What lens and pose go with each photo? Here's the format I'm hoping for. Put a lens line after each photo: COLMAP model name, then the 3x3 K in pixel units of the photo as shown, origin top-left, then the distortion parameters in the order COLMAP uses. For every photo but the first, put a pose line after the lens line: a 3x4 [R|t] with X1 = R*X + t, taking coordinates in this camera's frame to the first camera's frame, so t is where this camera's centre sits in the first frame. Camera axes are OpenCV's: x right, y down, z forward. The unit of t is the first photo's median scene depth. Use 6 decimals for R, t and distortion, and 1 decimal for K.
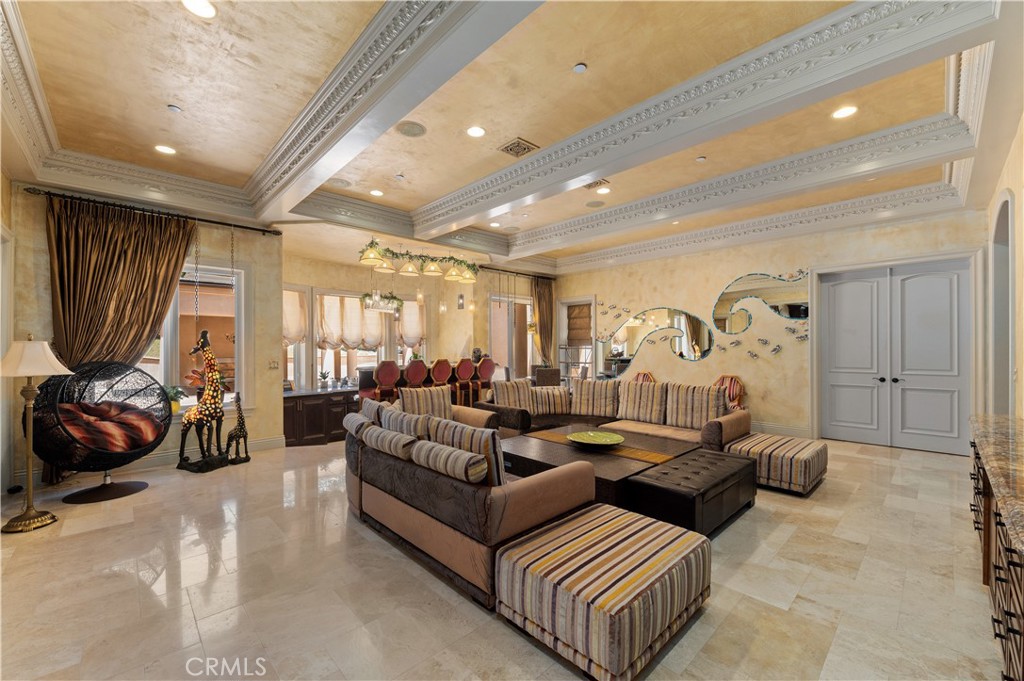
lens RADIAL K [[408.9, 0, 508.9], [0, 408.9, 345.7], [0, 0, 1]] dist [-0.000706, -0.000031]
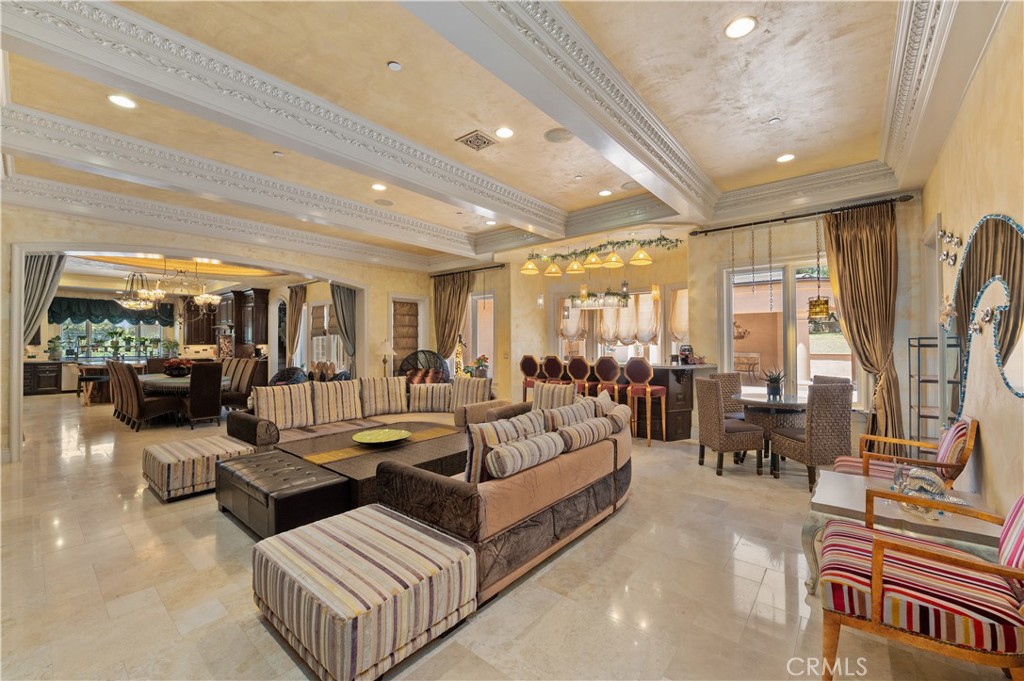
lens RADIAL K [[408.9, 0, 513.5], [0, 408.9, 340.5], [0, 0, 1]] dist [-0.000706, -0.000031]
pose [[0.111095, 0.001567, -0.993809, 0.698623], [0.002921, 0.999994, 0.001904, -0.005510], [0.993806, -0.003115, 0.111089, 0.677846]]
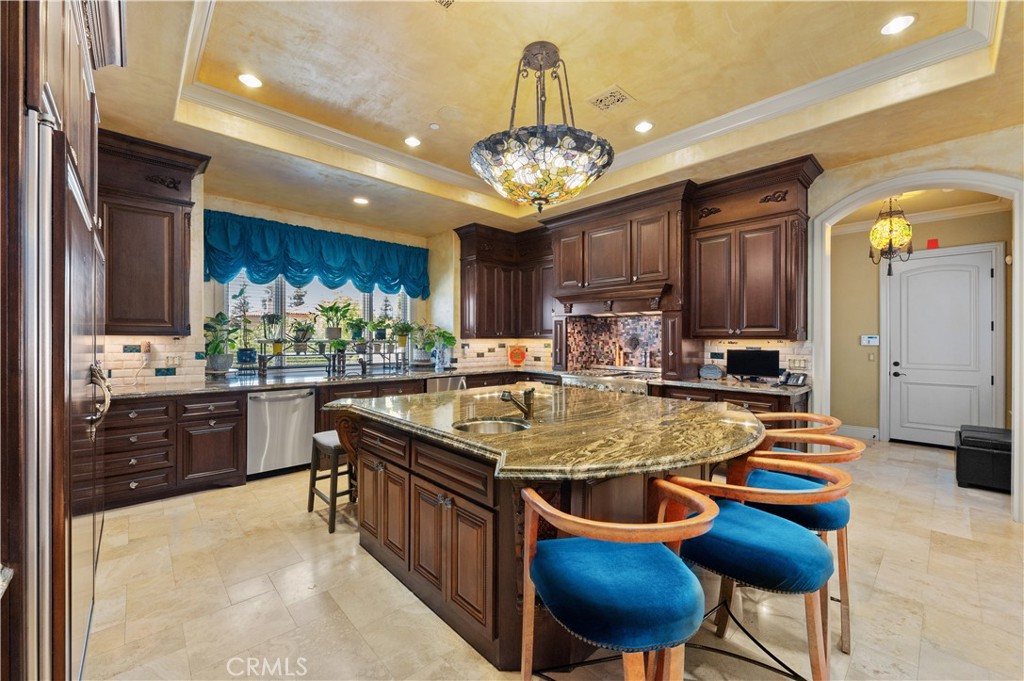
lens RADIAL K [[408.9, 0, 511.0], [0, 408.9, 339.7], [0, 0, 1]] dist [-0.000706, -0.000031]
pose [[-0.010865, 0.011712, -0.999872, 0.464219], [-0.002668, 0.999928, 0.011741, -0.003344], [0.999937, 0.002795, -0.010833, 0.448739]]
